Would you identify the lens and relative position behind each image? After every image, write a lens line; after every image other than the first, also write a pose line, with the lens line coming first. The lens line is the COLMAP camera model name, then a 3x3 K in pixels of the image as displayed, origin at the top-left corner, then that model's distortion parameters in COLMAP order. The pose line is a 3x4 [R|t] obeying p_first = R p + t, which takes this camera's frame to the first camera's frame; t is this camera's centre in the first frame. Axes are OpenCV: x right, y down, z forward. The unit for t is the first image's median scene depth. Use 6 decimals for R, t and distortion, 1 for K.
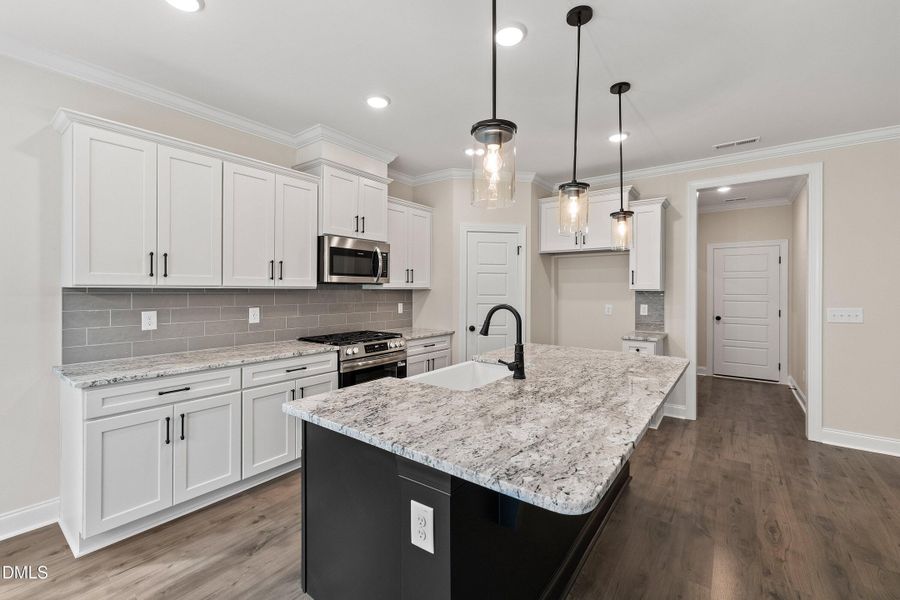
lens RADIAL K [[377.6, 0, 448.6], [0, 377.6, 296.5], [0, 0, 1]] dist [0.000279, 0.000090]
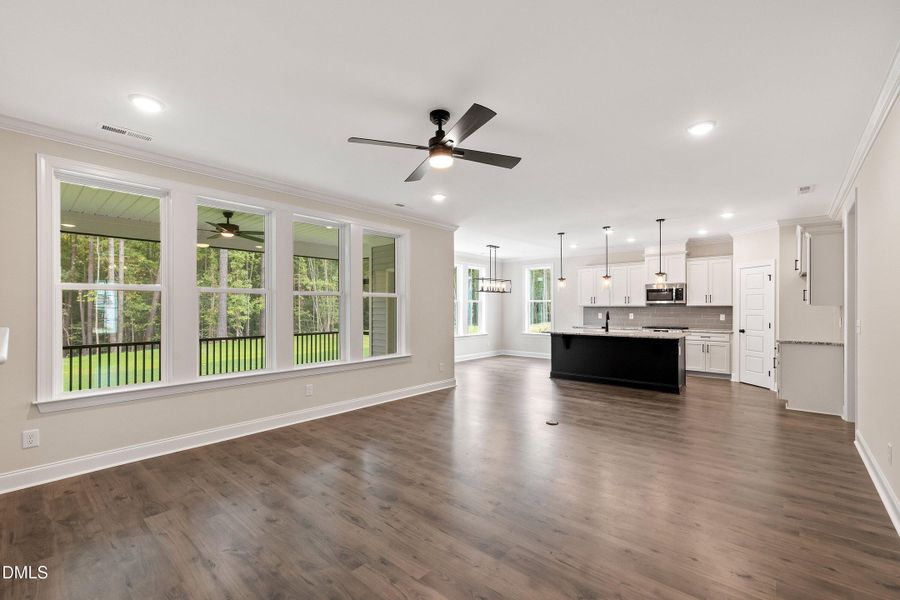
lens RADIAL K [[385.8, 0, 450.3], [0, 385.8, 307.5], [0, 0, 1]] dist [-0.000923, -0.000168]
pose [[-0.075407, -0.007807, -0.997122, 2.242398], [-0.018342, 0.999811, -0.006441, 0.027215], [0.996984, 0.017804, -0.075536, -0.092624]]
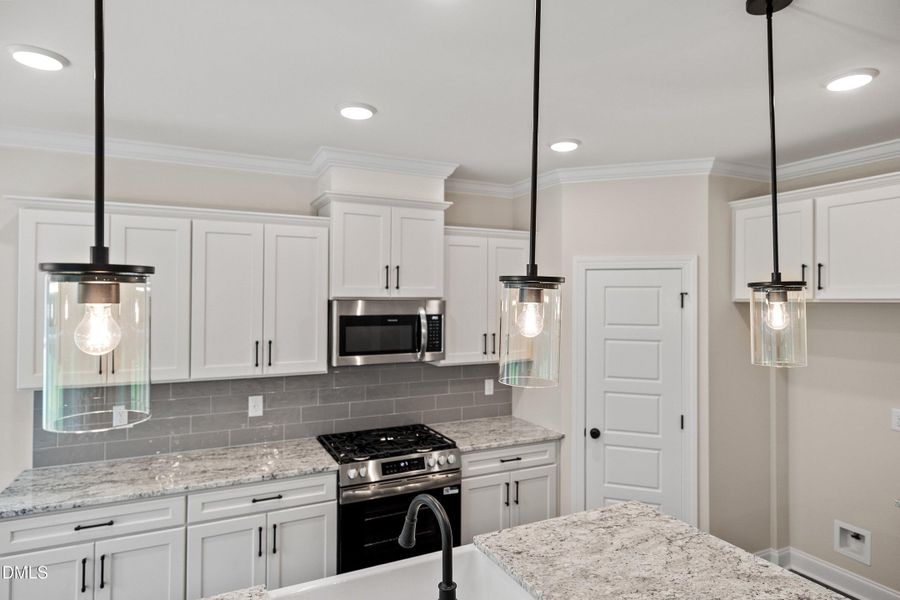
lens RADIAL K [[517.7, 0, 450.0], [0, 517.7, 300.0], [0, 0, 1]] dist [-0.000733, -0.001195]
pose [[0.894746, -0.003066, -0.446566, 0.289435], [-0.006453, 0.999783, -0.019792, -0.138647], [0.446530, 0.020590, 0.894532, 0.222162]]
